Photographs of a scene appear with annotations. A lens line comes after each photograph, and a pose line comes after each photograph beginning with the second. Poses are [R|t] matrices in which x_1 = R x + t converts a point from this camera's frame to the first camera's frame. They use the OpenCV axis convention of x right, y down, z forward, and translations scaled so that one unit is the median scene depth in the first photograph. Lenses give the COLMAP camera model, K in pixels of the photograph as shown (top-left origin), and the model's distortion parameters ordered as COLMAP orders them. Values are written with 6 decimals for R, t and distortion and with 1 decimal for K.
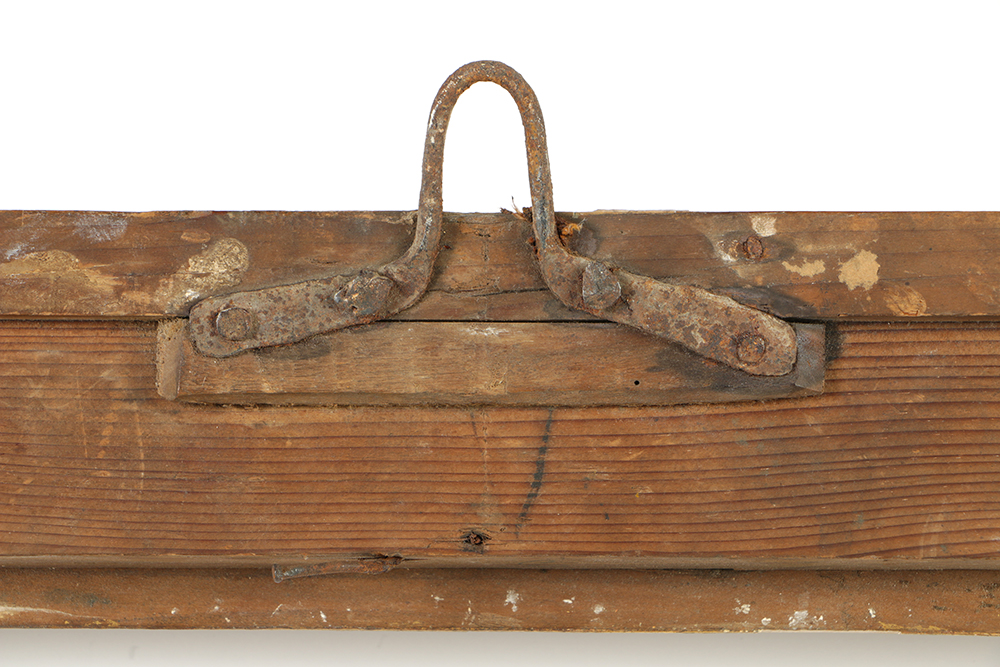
lens RADIAL K [[3643.7, 0, 500.0], [0, 3643.7, 333.7], [0, 0, 1]] dist [-0.012698, 0.000000]
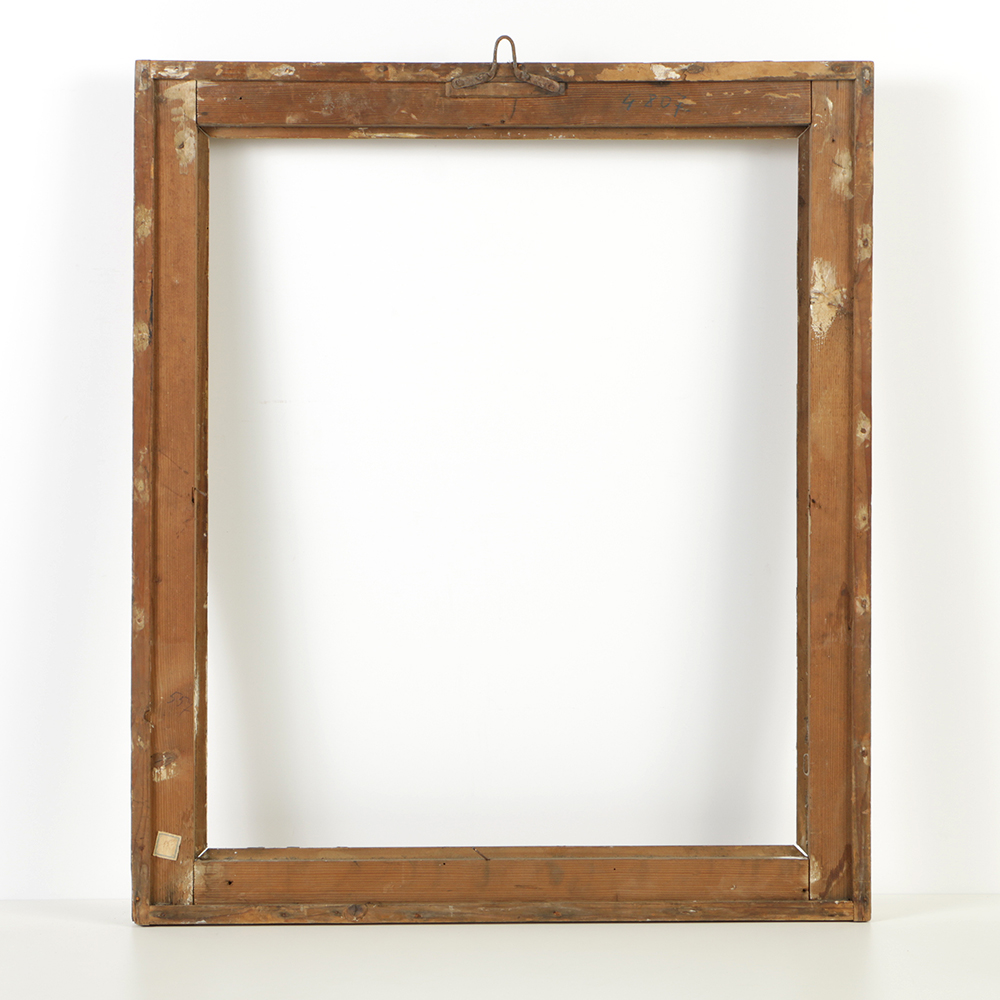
lens RADIAL K [[2358.4, 0, 499.6], [0, 2358.4, 500.2], [0, 0, 1]] dist [0.019356, 0.000000]
pose [[0.999791, -0.005364, 0.019731, -0.086790], [0.001678, 0.983247, 0.182270, -0.033208], [-0.020378, -0.182199, 0.983050, -2.694338]]
